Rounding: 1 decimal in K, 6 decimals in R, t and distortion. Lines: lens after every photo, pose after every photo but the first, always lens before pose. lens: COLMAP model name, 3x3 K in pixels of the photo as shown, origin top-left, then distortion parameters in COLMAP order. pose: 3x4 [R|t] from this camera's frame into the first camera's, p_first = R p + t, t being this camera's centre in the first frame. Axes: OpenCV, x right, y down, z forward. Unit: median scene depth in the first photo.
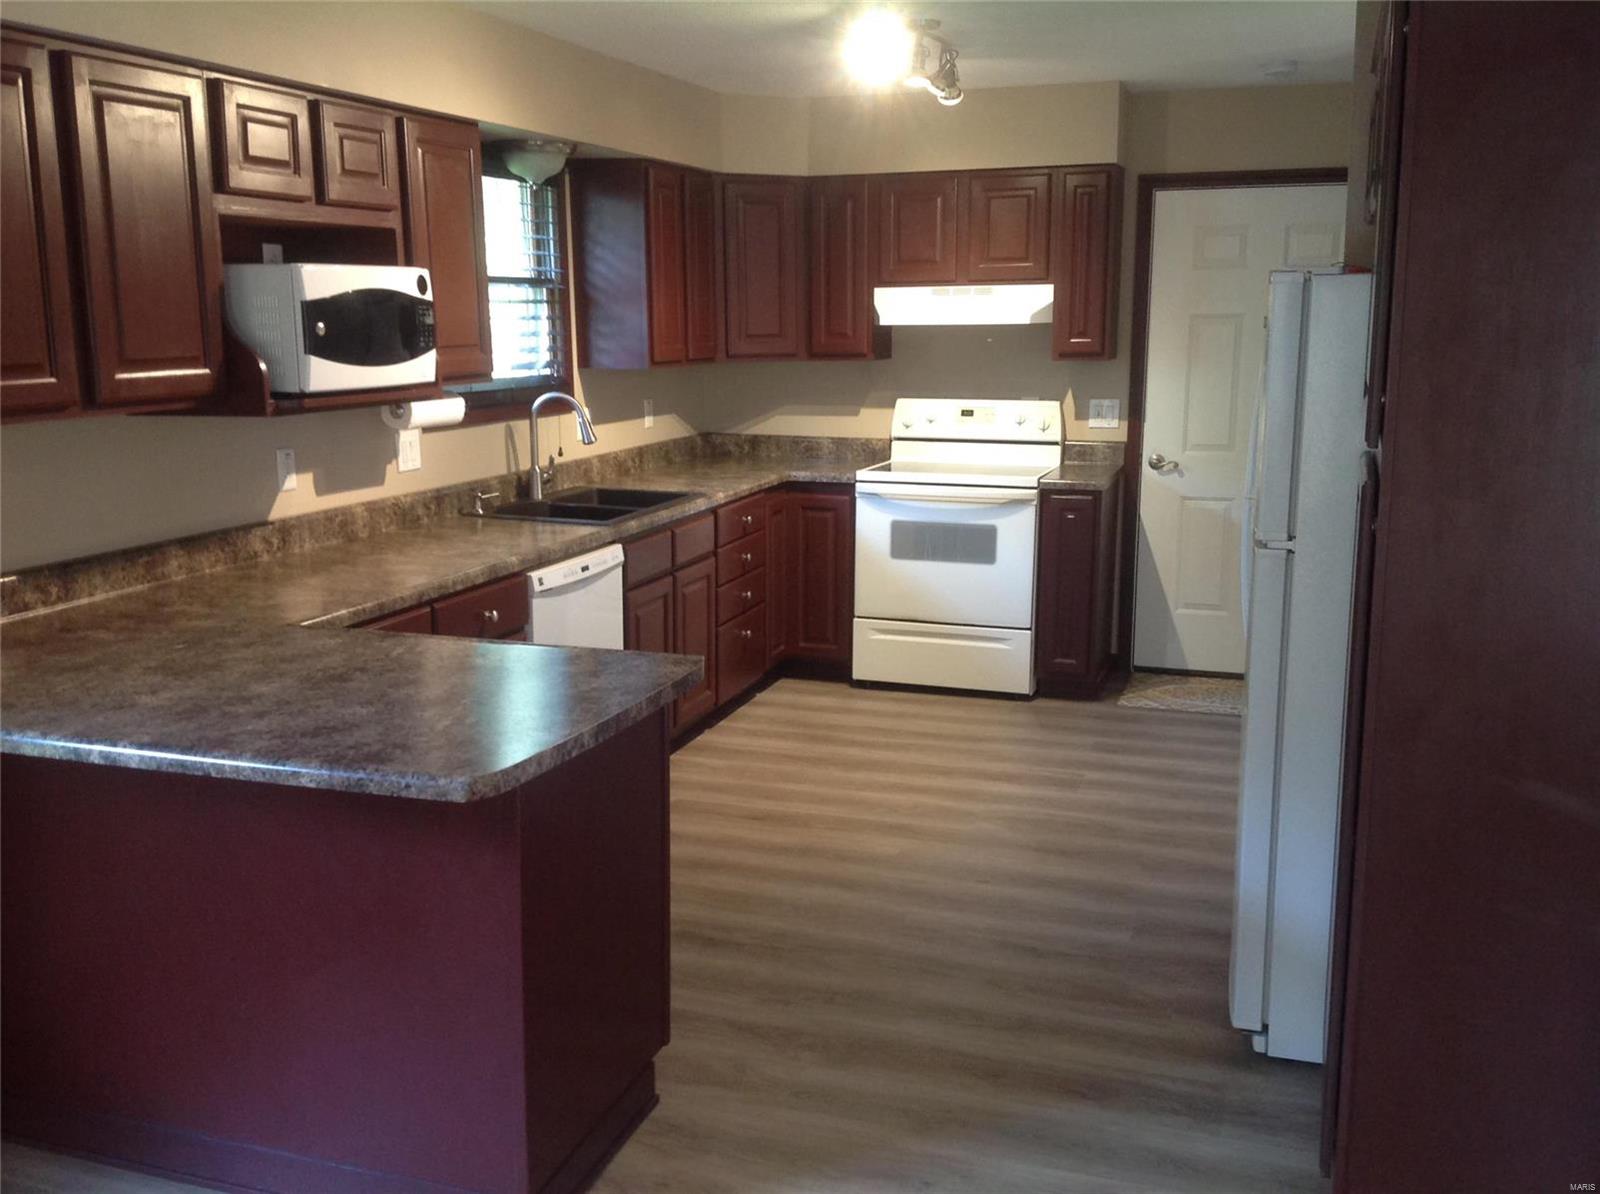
lens RADIAL K [[1537.0, 0, 800.6], [0, 1537.0, 588.5], [0, 0, 1]] dist [0.068642, 0.000000]
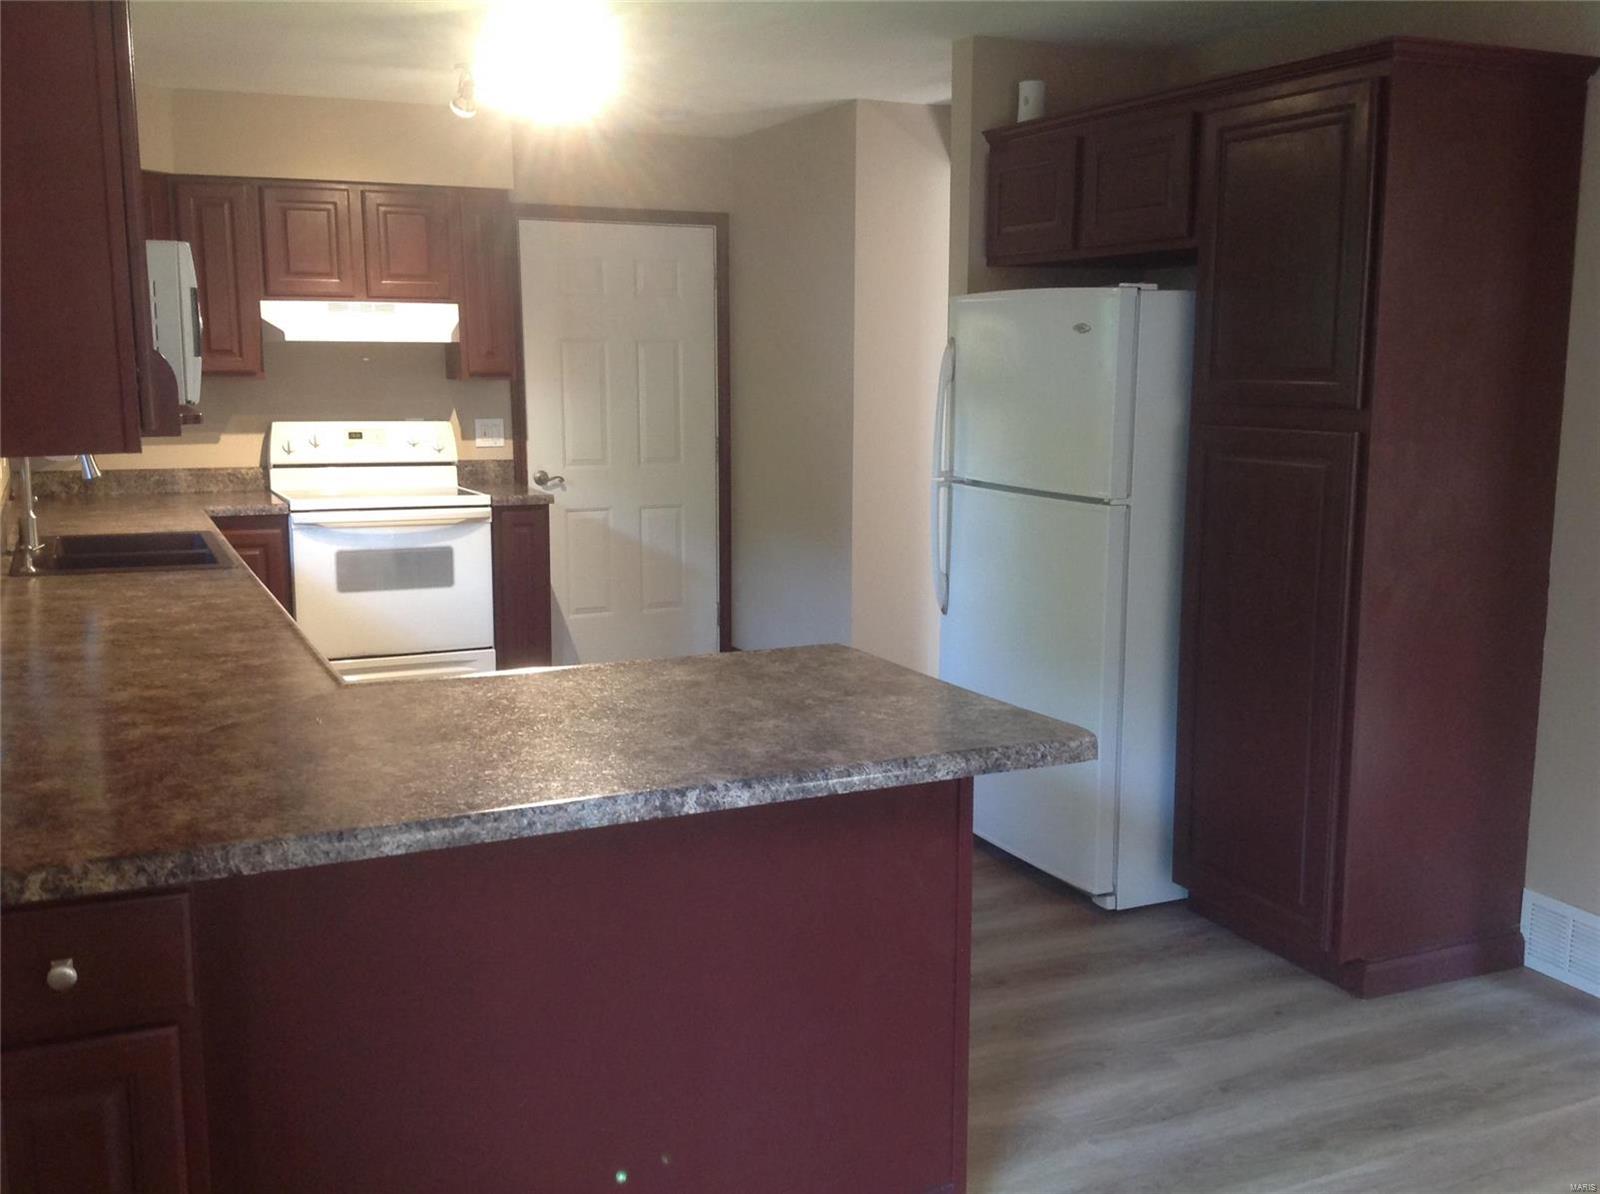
lens RADIAL K [[1537.0, 0, 805.5], [0, 1537.0, 606.1], [0, 0, 1]] dist [0.068642, 0.000000]
pose [[0.708147, -0.106296, 0.698018, -0.379202], [0.119104, 0.992419, 0.030296, -0.006415], [-0.695947, 0.061683, 0.715439, 0.138306]]
